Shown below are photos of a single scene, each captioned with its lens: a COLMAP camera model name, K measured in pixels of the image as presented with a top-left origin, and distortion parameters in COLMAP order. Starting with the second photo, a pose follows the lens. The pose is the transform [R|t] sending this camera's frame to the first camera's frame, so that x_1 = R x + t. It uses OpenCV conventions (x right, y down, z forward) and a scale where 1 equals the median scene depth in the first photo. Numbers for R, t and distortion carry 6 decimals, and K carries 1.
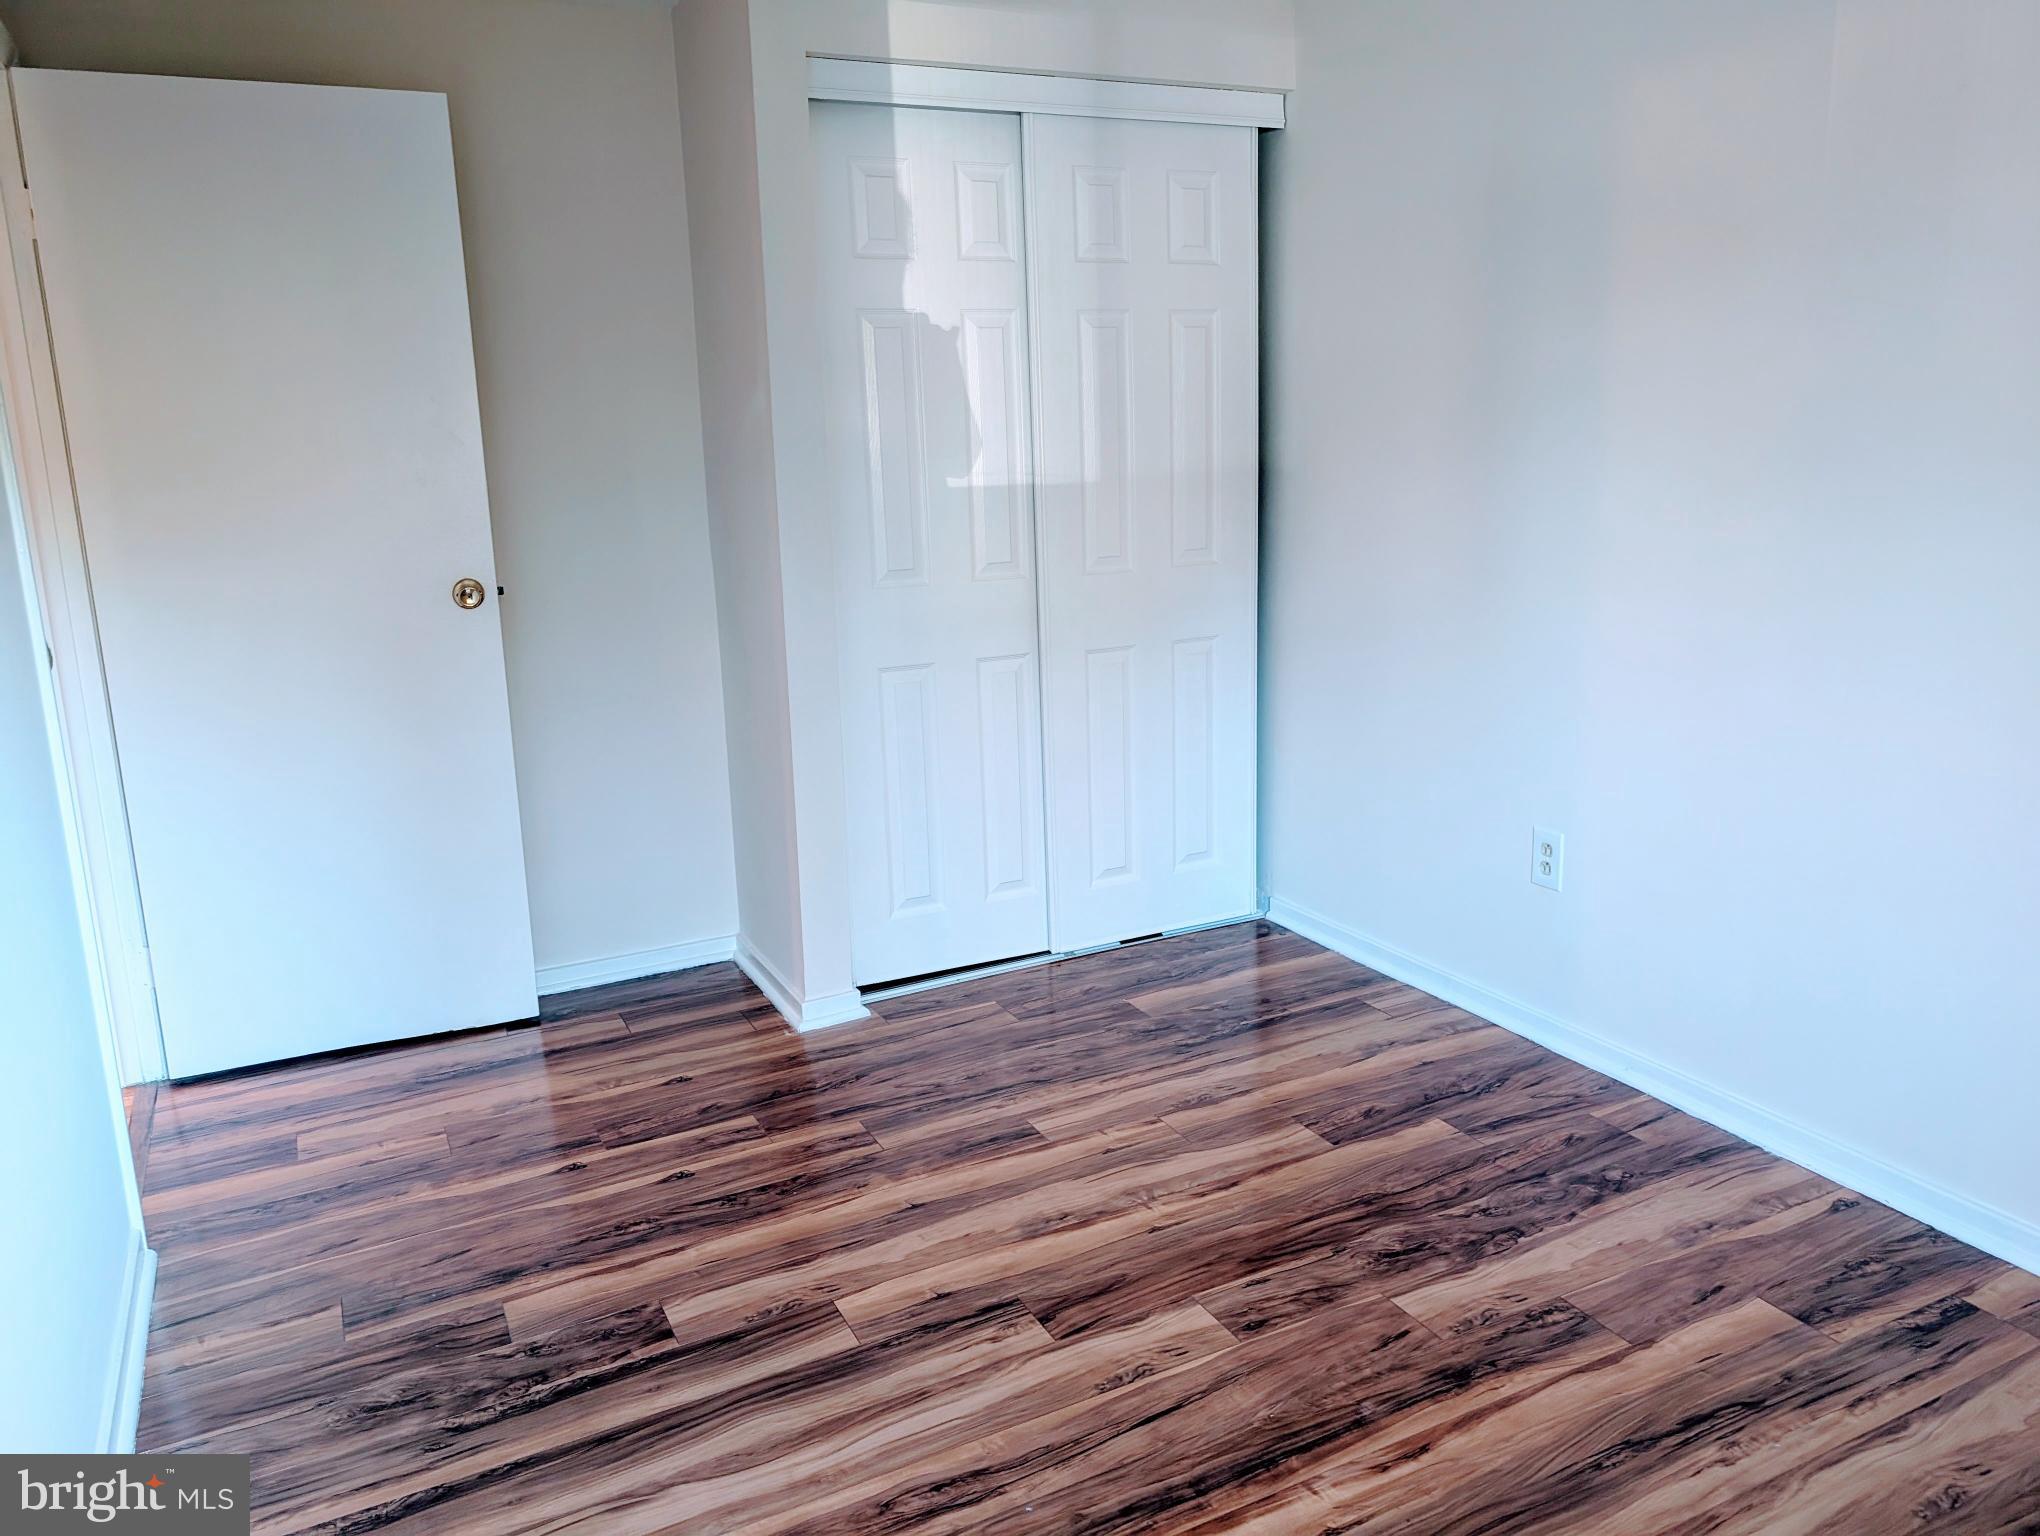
lens RADIAL K [[1513.7, 0, 1020.0], [0, 1513.7, 768.0], [0, 0, 1]] dist [0.000464, -0.000886]
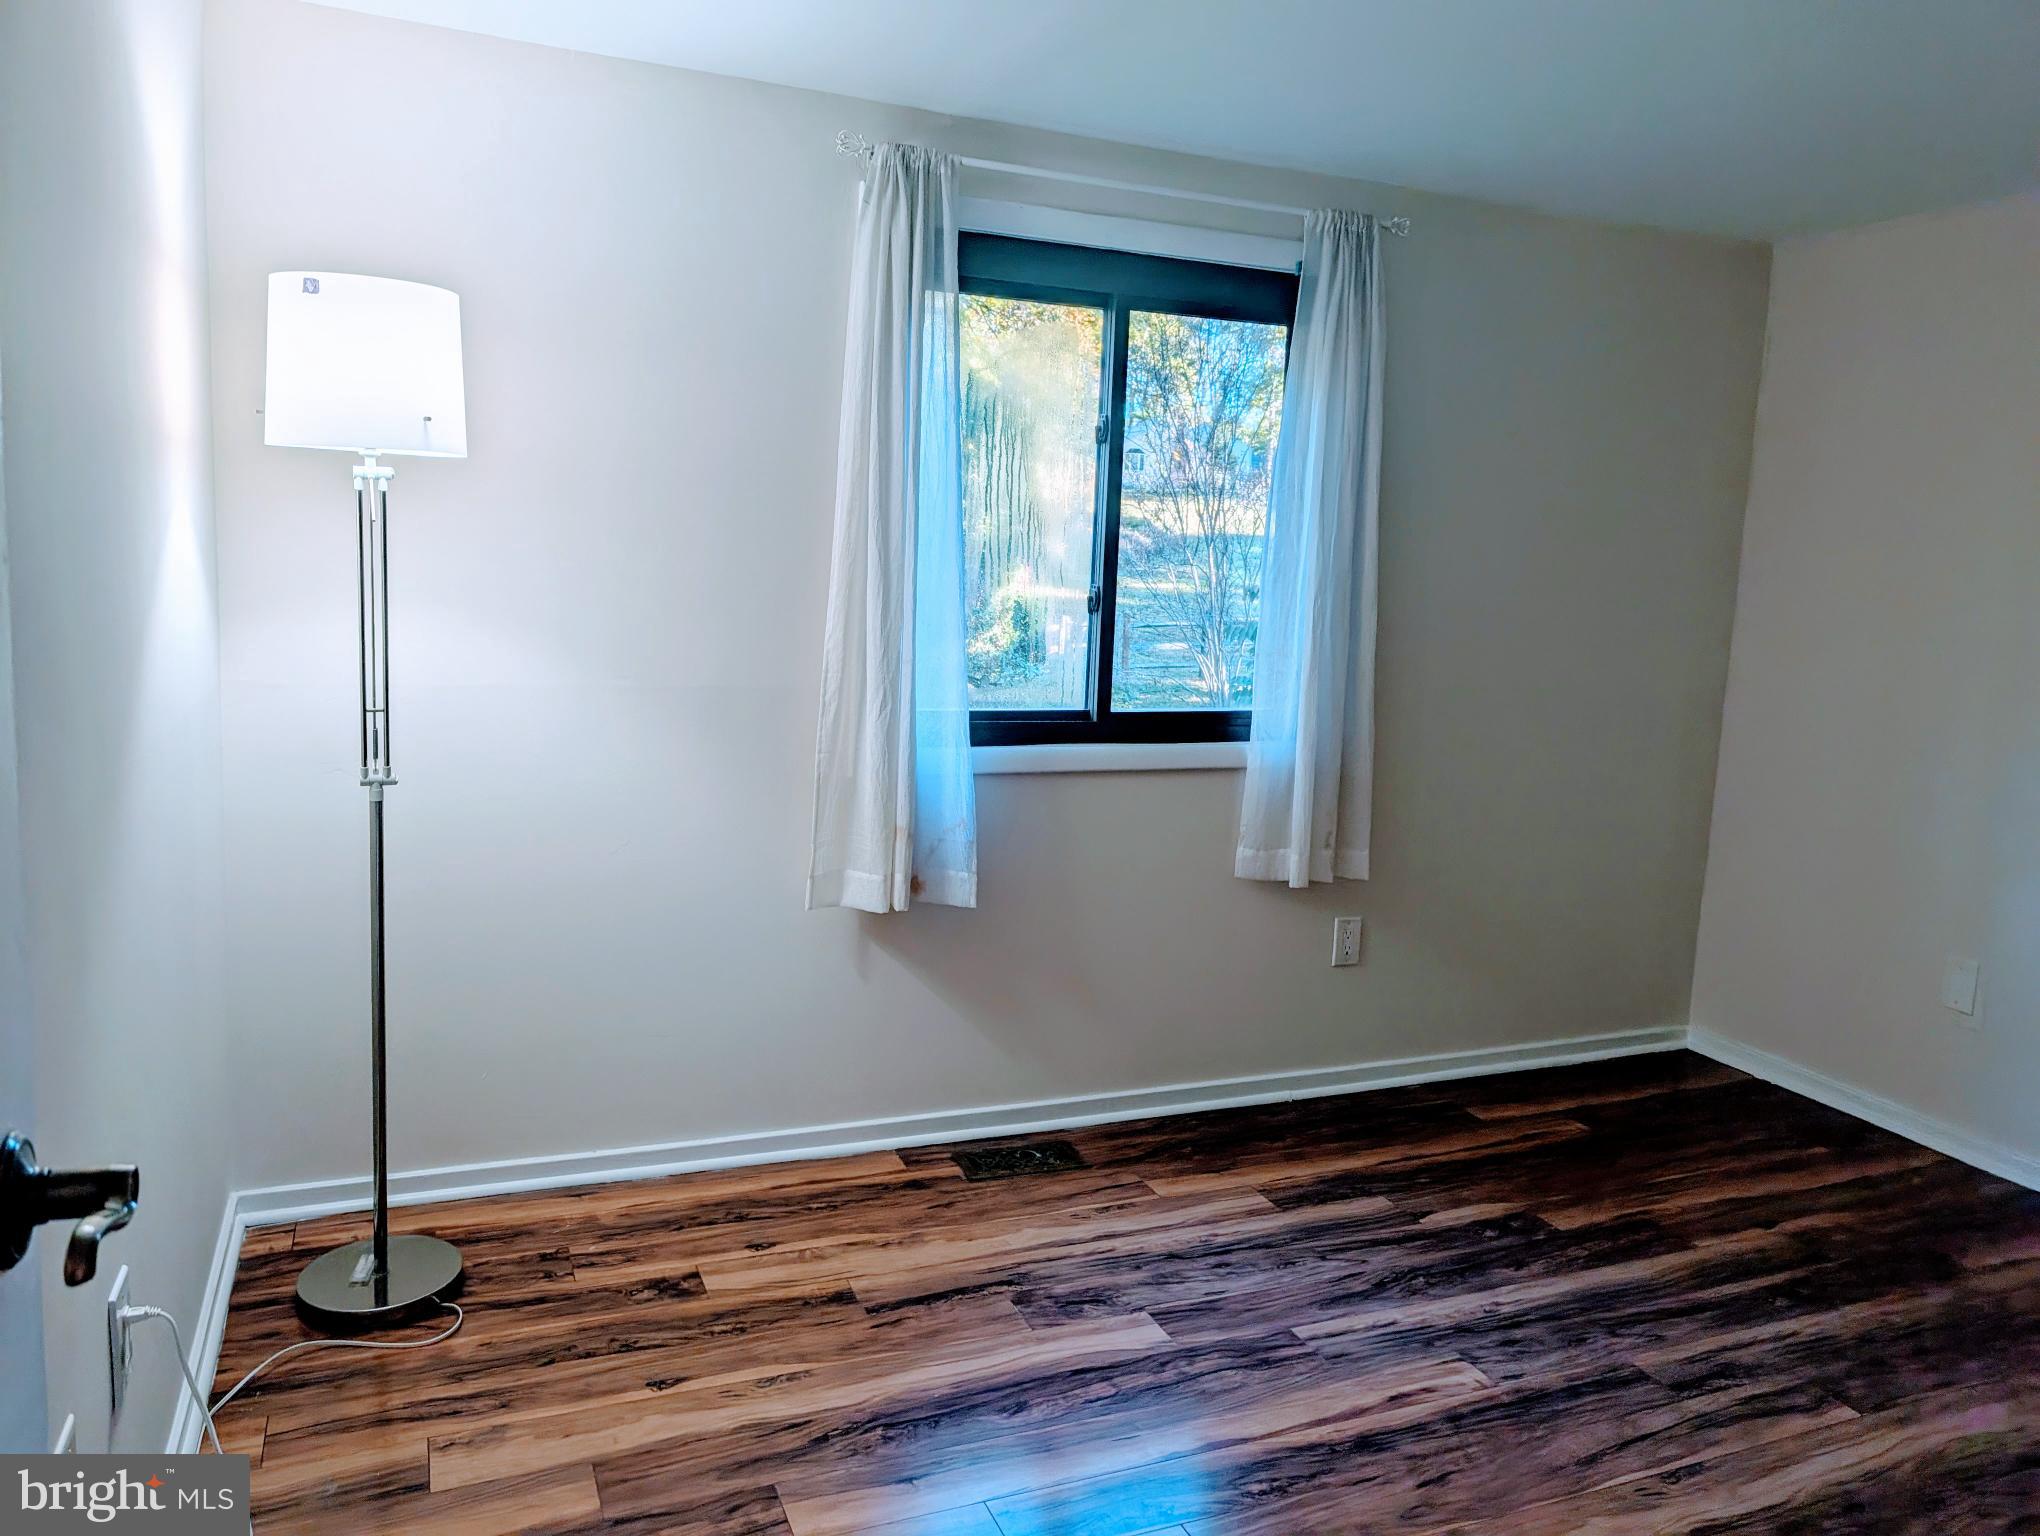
lens RADIAL K [[1513.7, 0, 1020.0], [0, 1513.7, 768.0], [0, 0, 1]] dist [0.000464, -0.000886]
pose [[-0.999607, -0.015299, 0.023503, 0.531077], [-0.005781, 0.932492, 0.361145, -0.445167], [-0.027441, 0.360867, -0.932214, 1.884973]]
